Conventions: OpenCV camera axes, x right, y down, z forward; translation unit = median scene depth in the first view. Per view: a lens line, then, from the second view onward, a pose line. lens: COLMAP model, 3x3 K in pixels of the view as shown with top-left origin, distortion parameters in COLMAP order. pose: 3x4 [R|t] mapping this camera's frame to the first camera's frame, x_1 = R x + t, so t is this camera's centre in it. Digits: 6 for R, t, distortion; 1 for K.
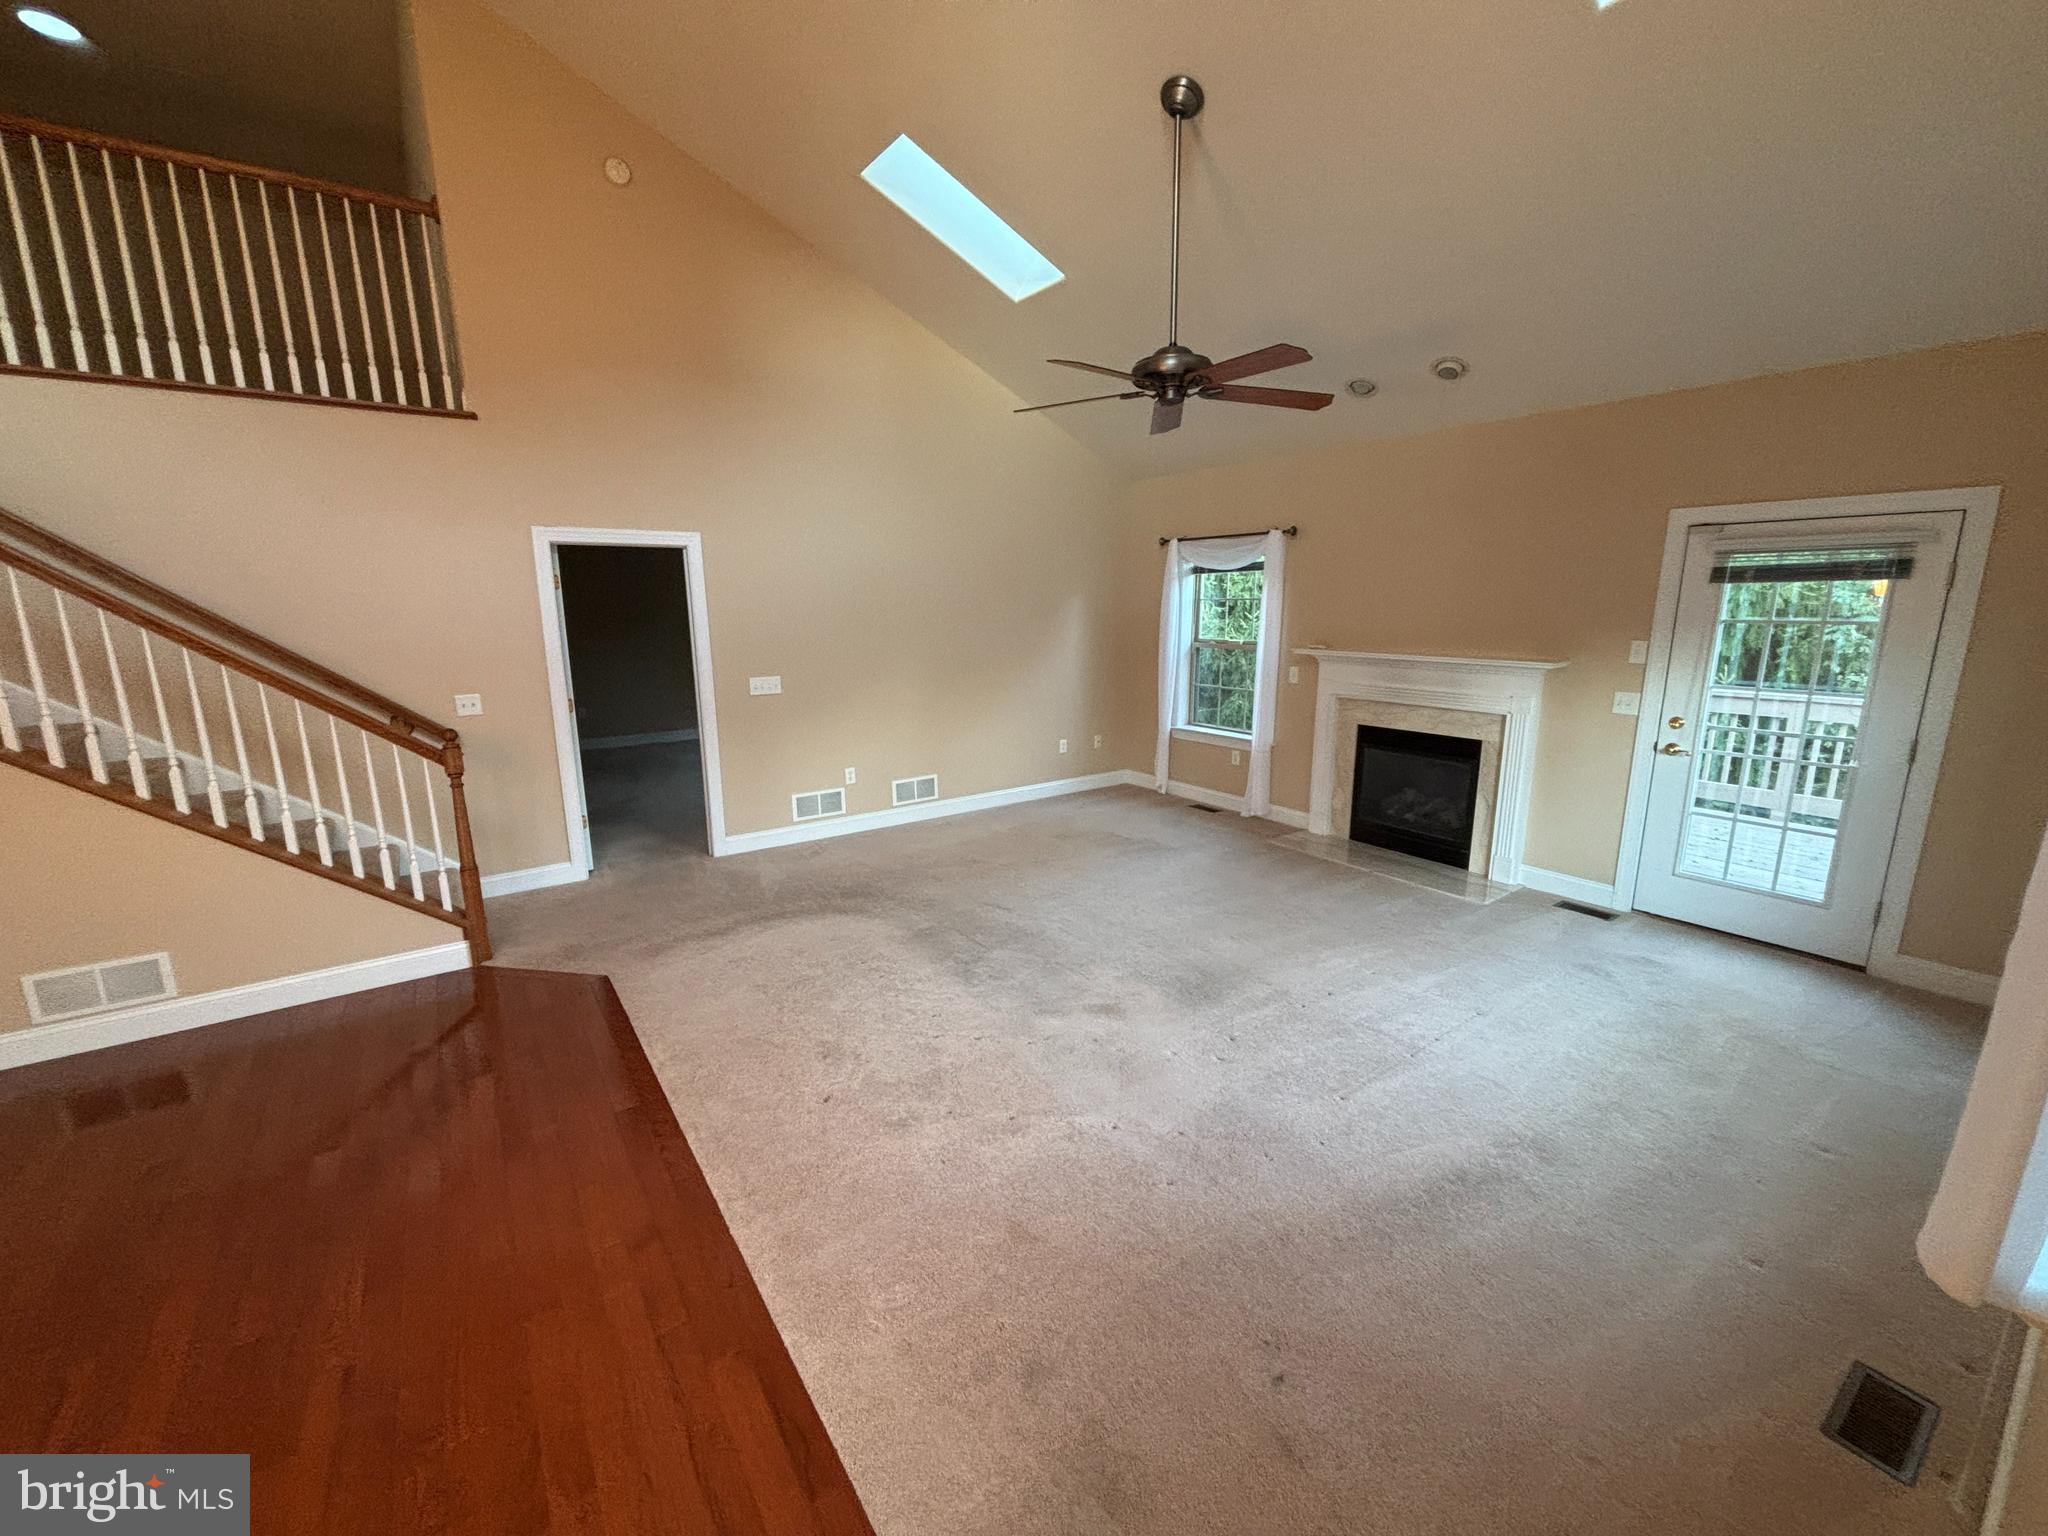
lens RADIAL K [[825.1, 0, 1024.0], [0, 825.1, 768.0], [0, 0, 1]] dist [-0.000545, -0.000686]
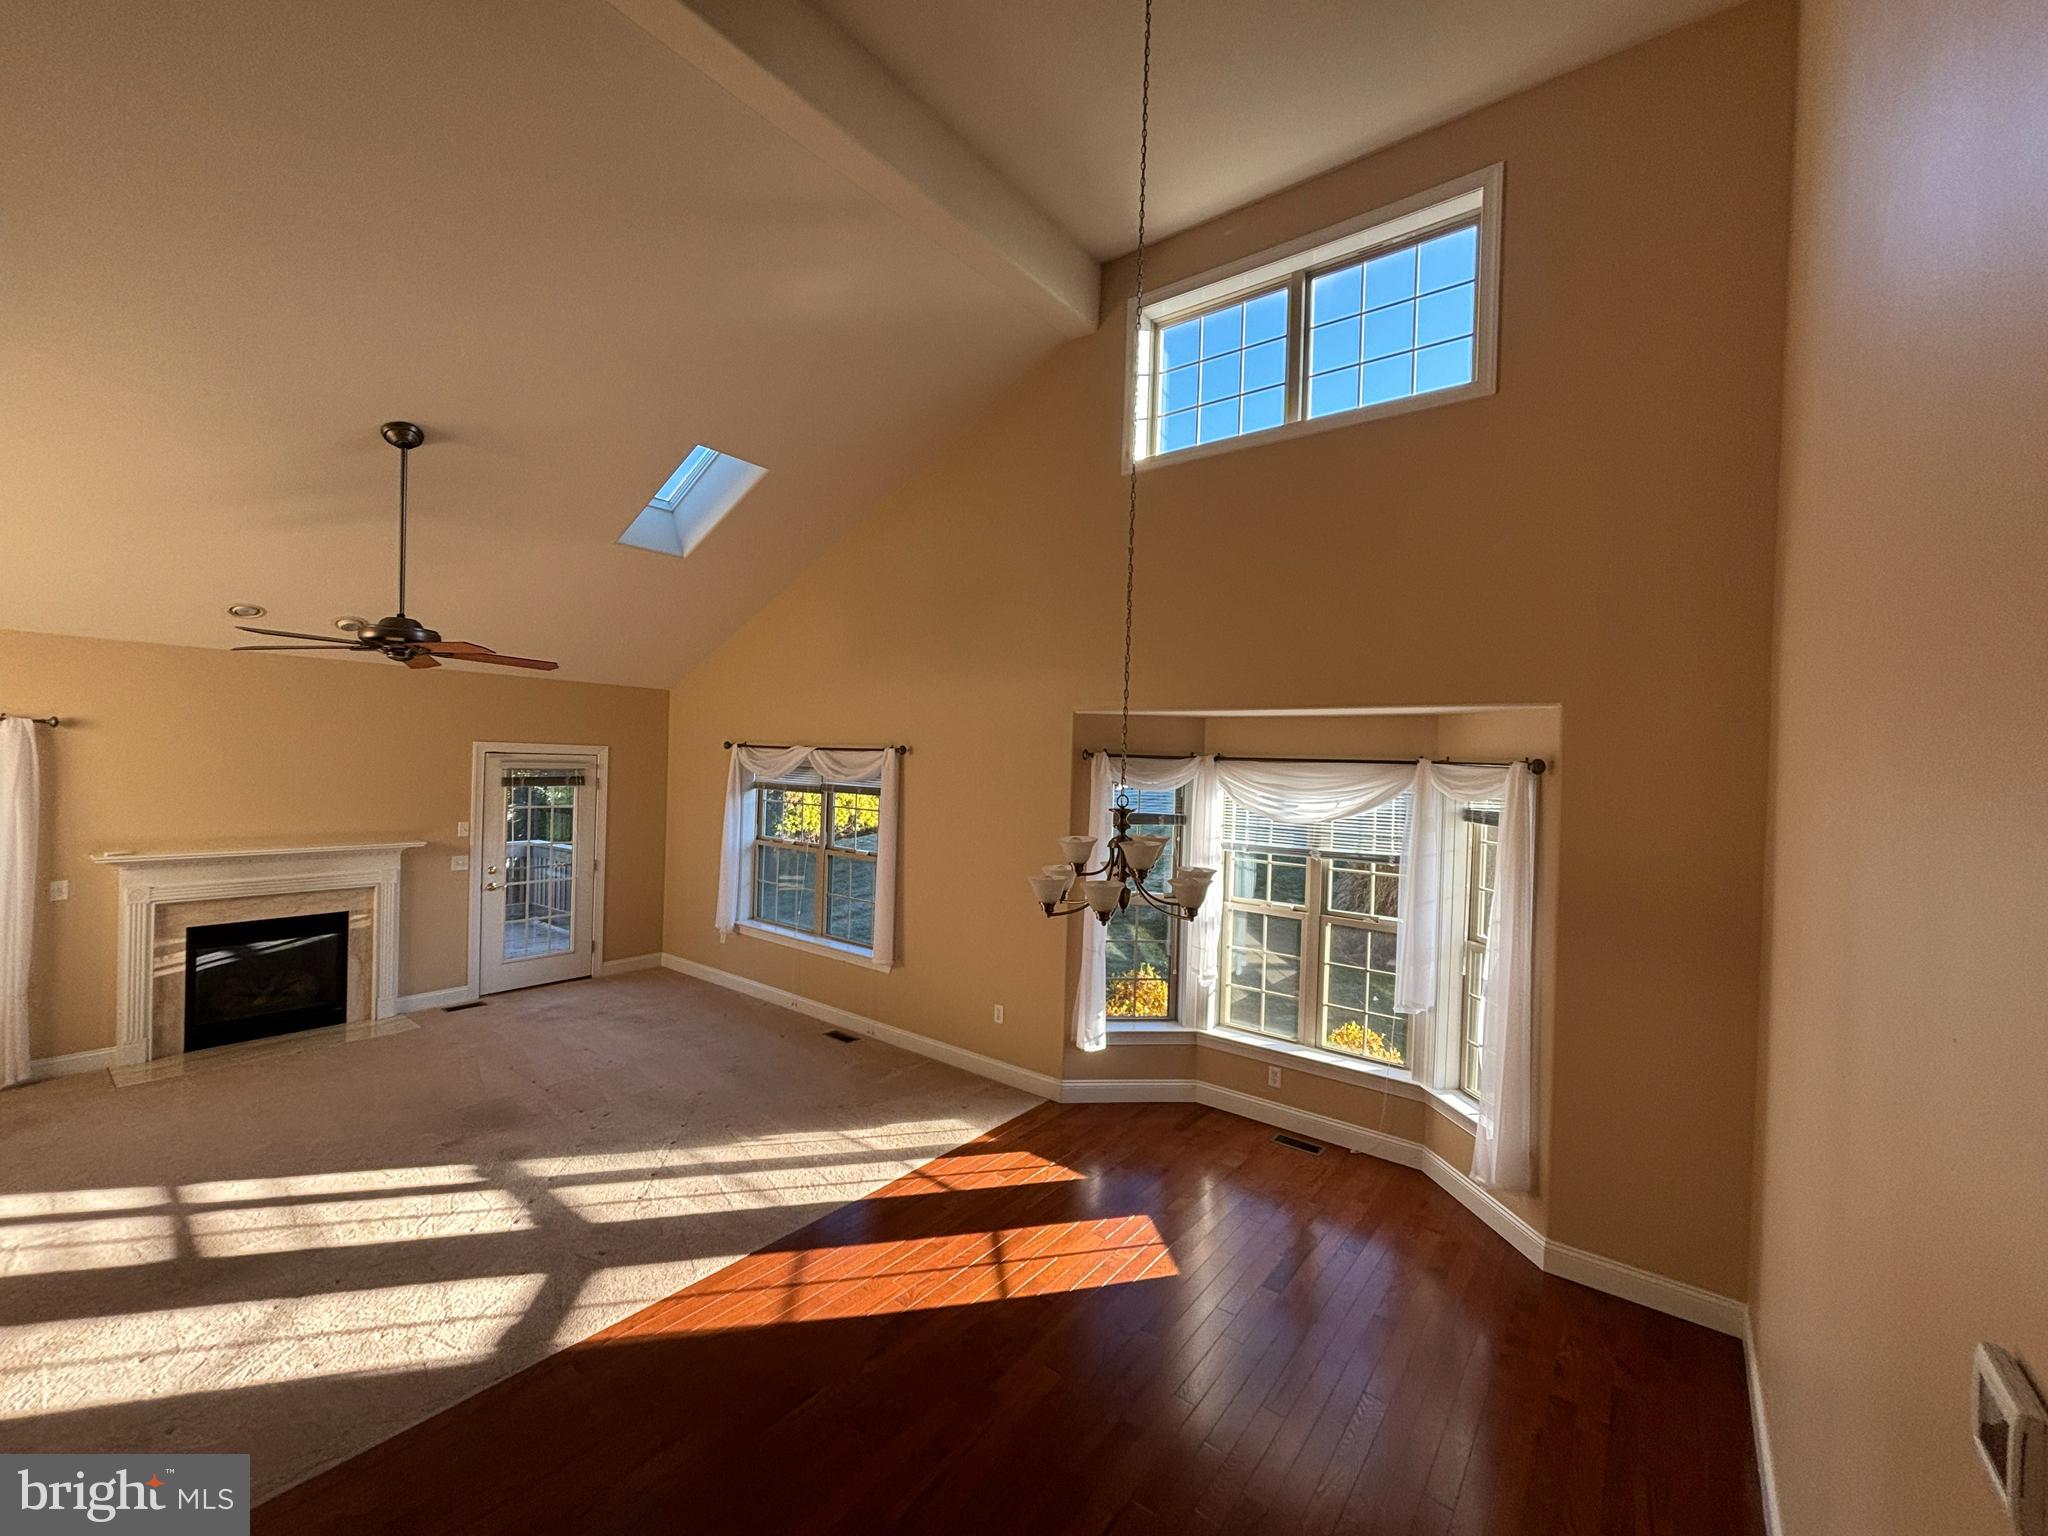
lens RADIAL K [[825.1, 0, 1024.0], [0, 825.1, 768.0], [0, 0, 1]] dist [-0.000545, -0.000686]
pose [[-0.279056, -0.002808, 0.960271, -1.042066], [0.174162, 0.983263, 0.053487, -0.156037], [-0.944349, 0.182168, -0.273896, 0.418747]]
